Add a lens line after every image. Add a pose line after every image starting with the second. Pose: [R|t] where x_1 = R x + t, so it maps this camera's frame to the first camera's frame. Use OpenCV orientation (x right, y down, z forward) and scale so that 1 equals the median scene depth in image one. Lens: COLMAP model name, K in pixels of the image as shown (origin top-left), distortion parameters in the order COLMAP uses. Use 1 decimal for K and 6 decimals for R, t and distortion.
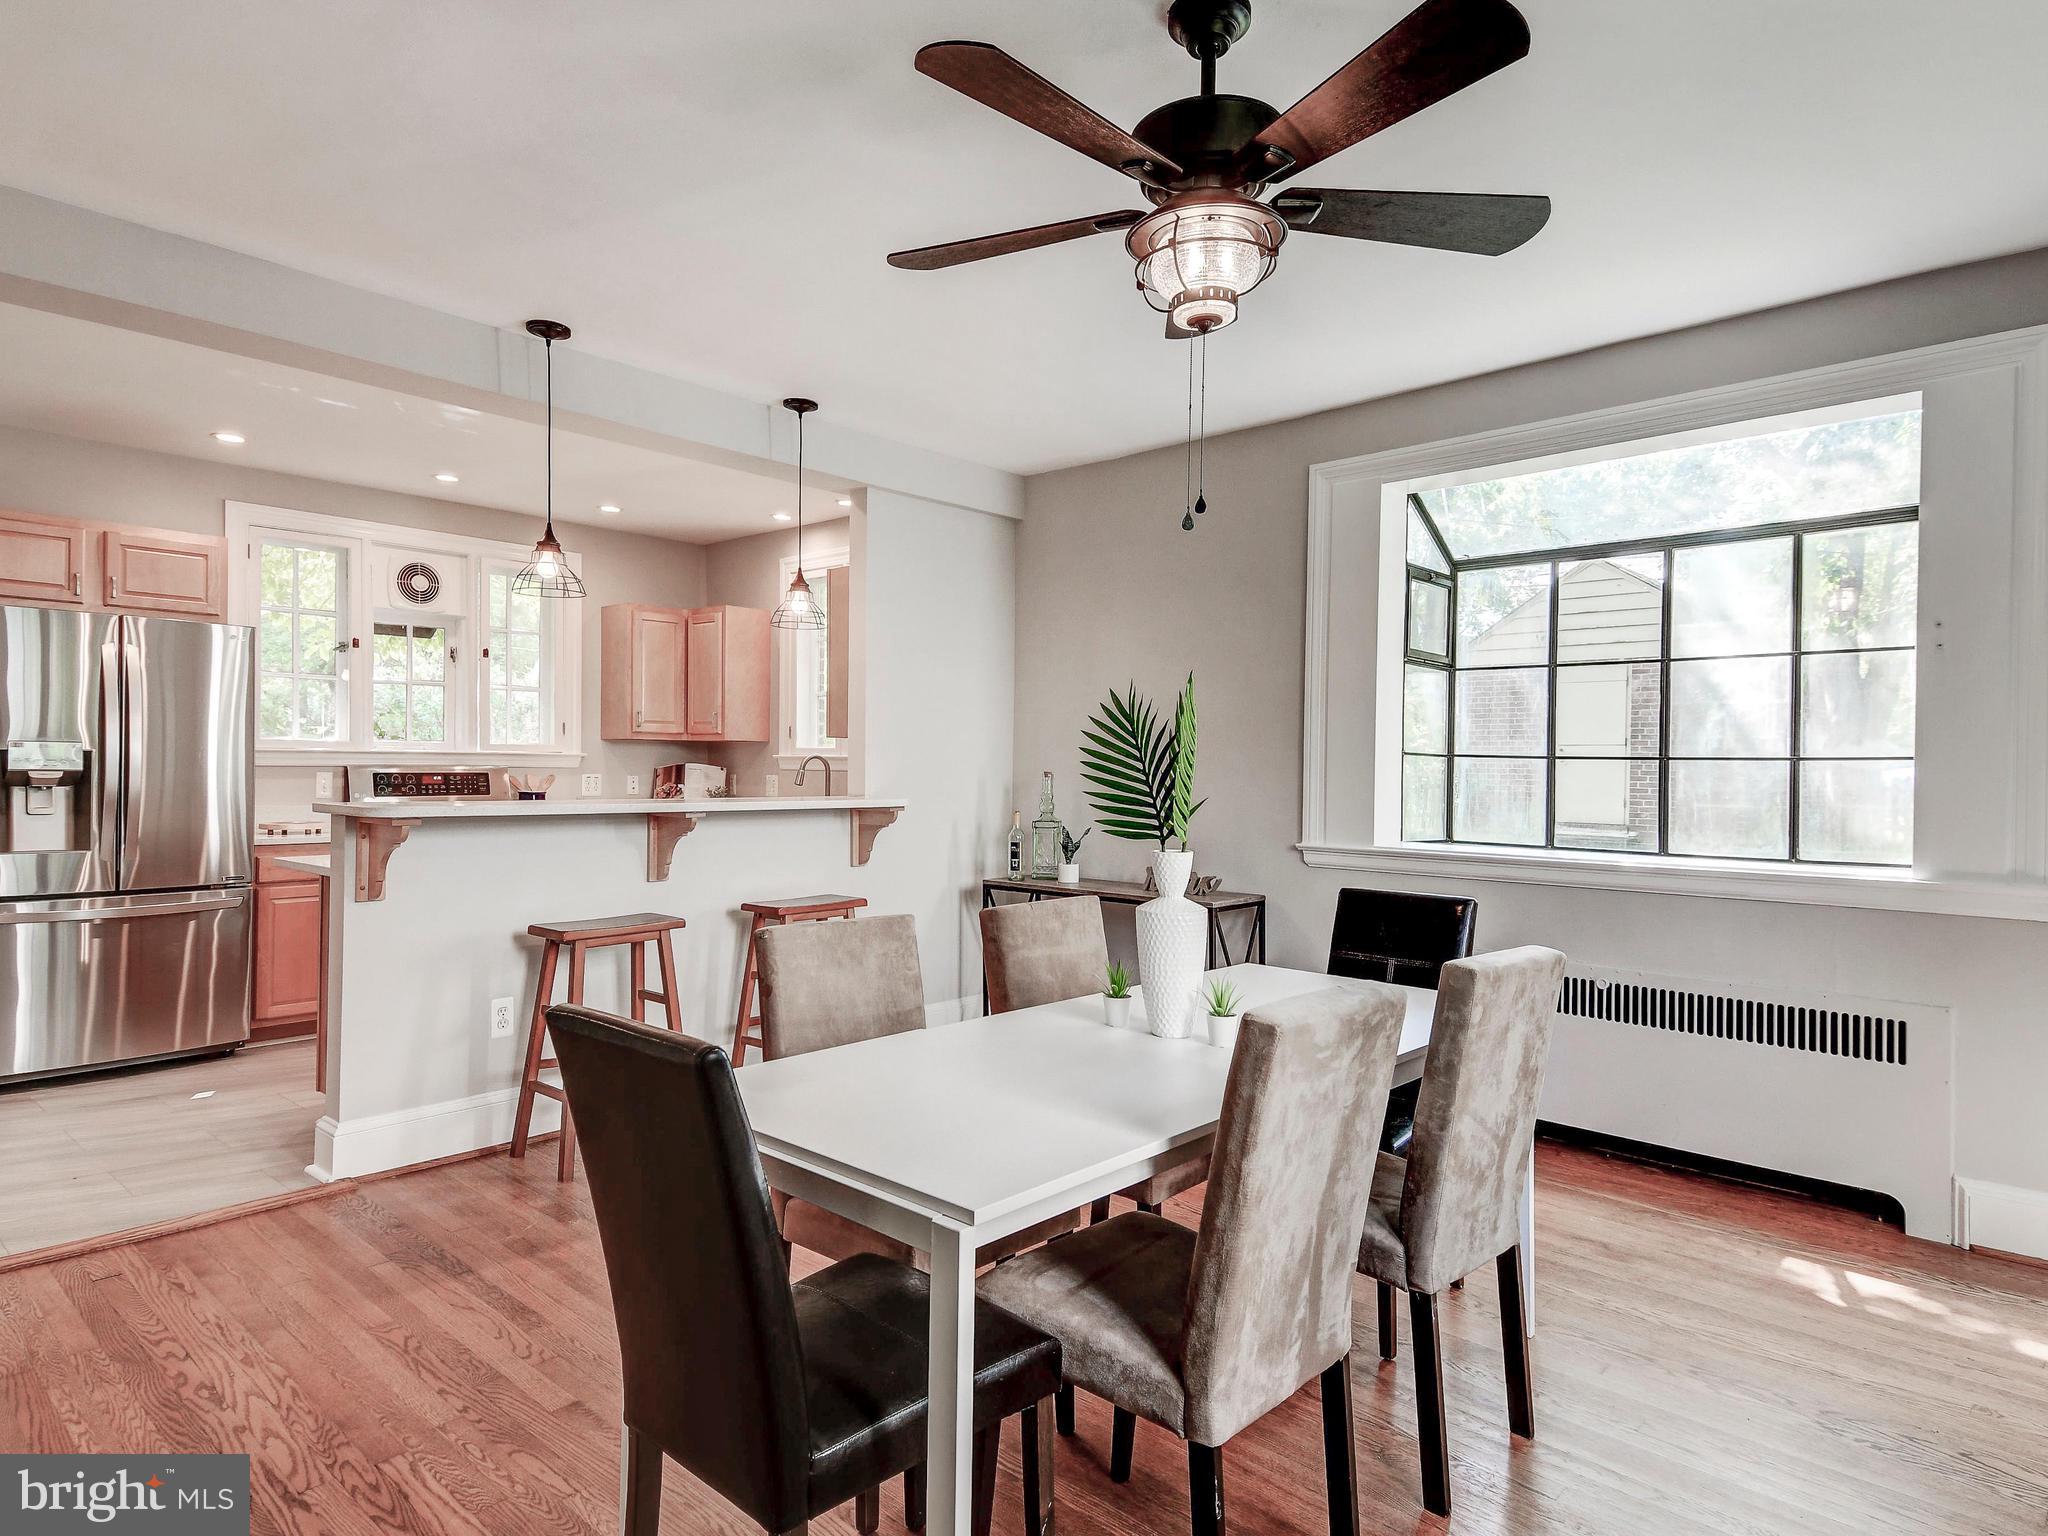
lens RADIAL K [[1182.5, 0, 1026.9], [0, 1182.5, 770.9], [0, 0, 1]] dist [0.078409, -0.038332]
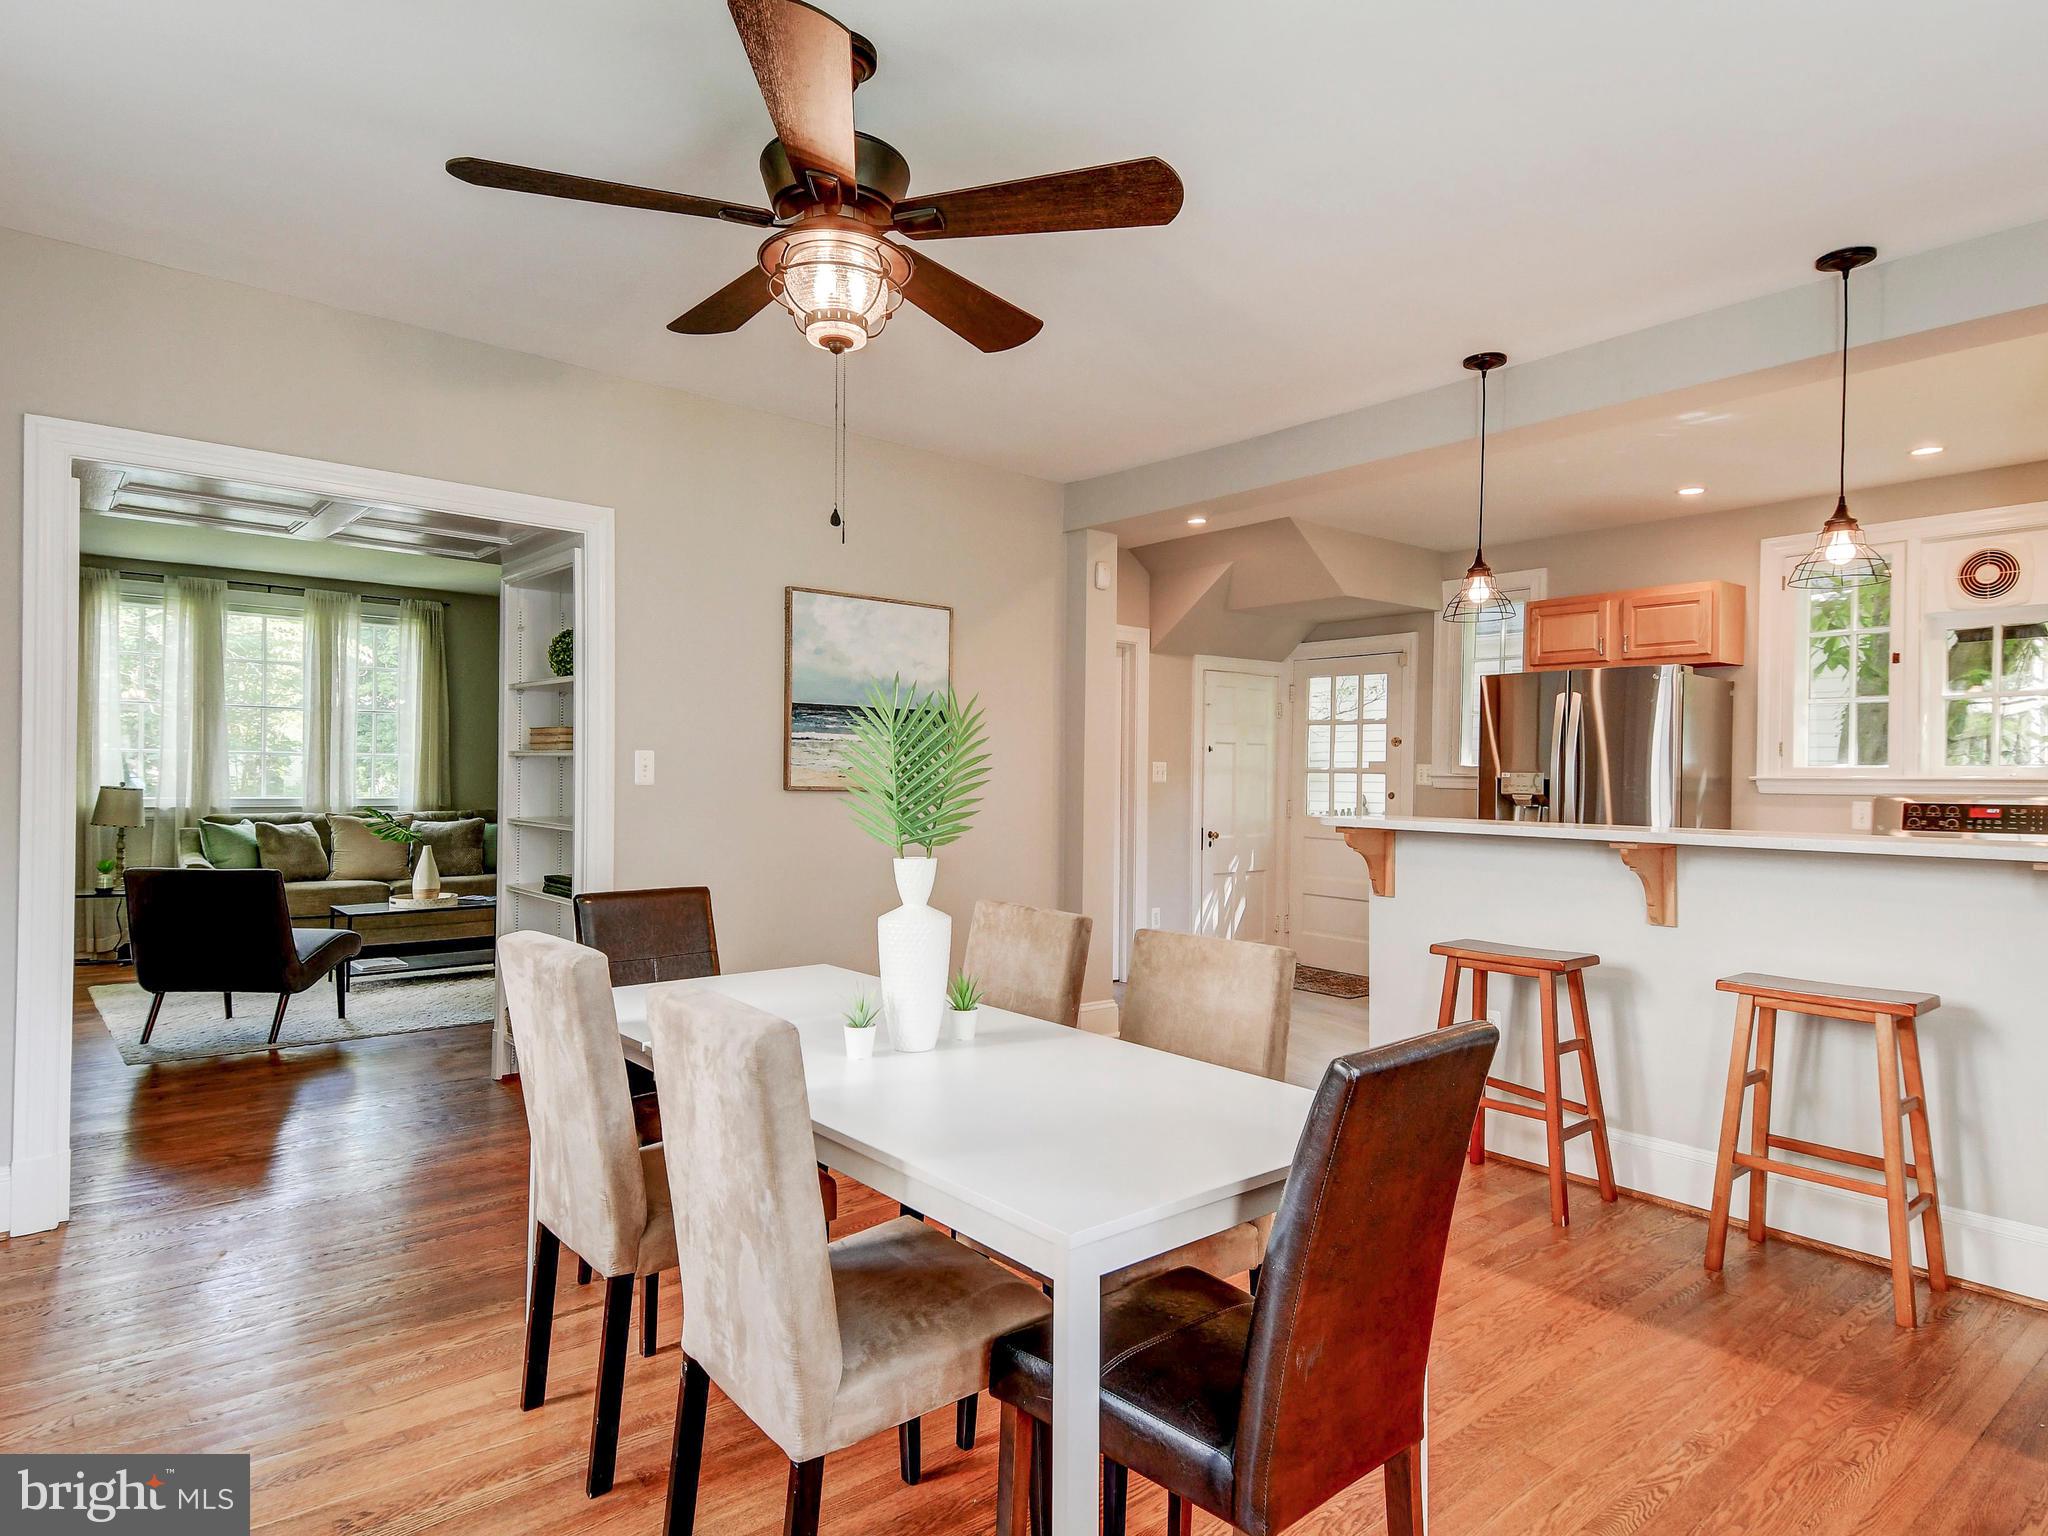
lens RADIAL K [[1182.5, 0, 1020.3], [0, 1182.5, 771.5], [0, 0, 1]] dist [0.078409, -0.038332]
pose [[-0.135690, -0.019050, -0.990568, 0.493542], [-0.018953, 0.999682, -0.016629, 0.006267], [0.990570, 0.016517, -0.136008, 0.556661]]
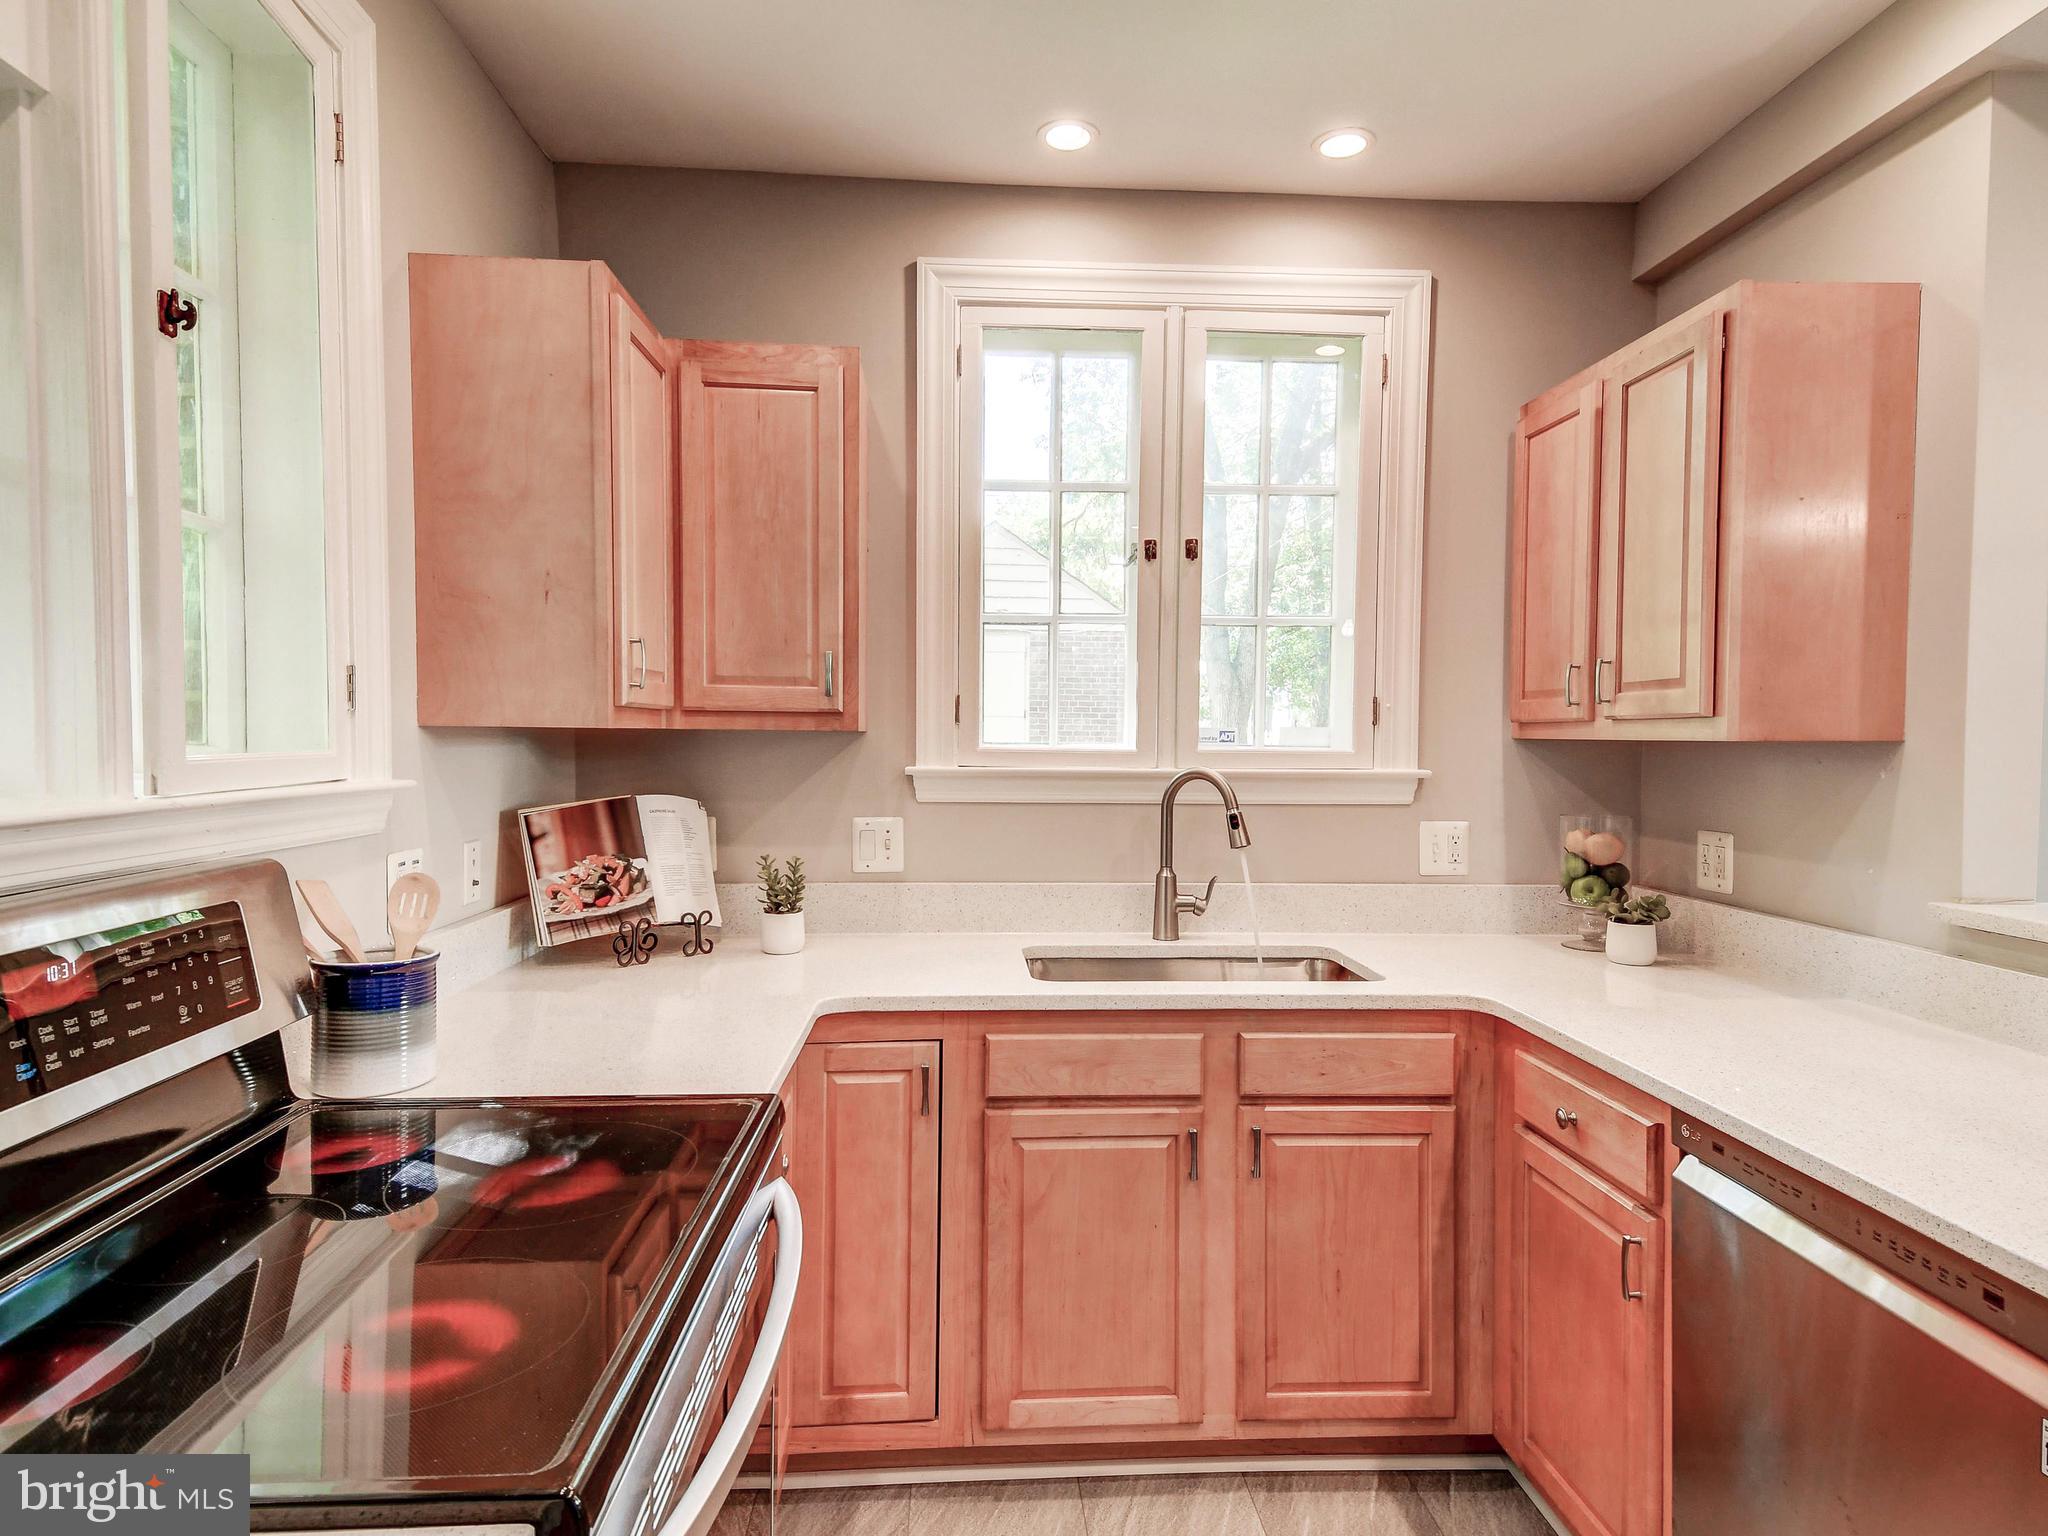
lens RADIAL K [[1182.5, 0, 1020.0], [0, 1182.5, 769.1], [0, 0, 1]] dist [0.078409, -0.038332]
pose [[0.694960, -0.027684, 0.718516, -0.624342], [0.001749, 0.999321, 0.036812, -0.035969], [-0.719047, -0.024326, 0.694536, 0.935649]]
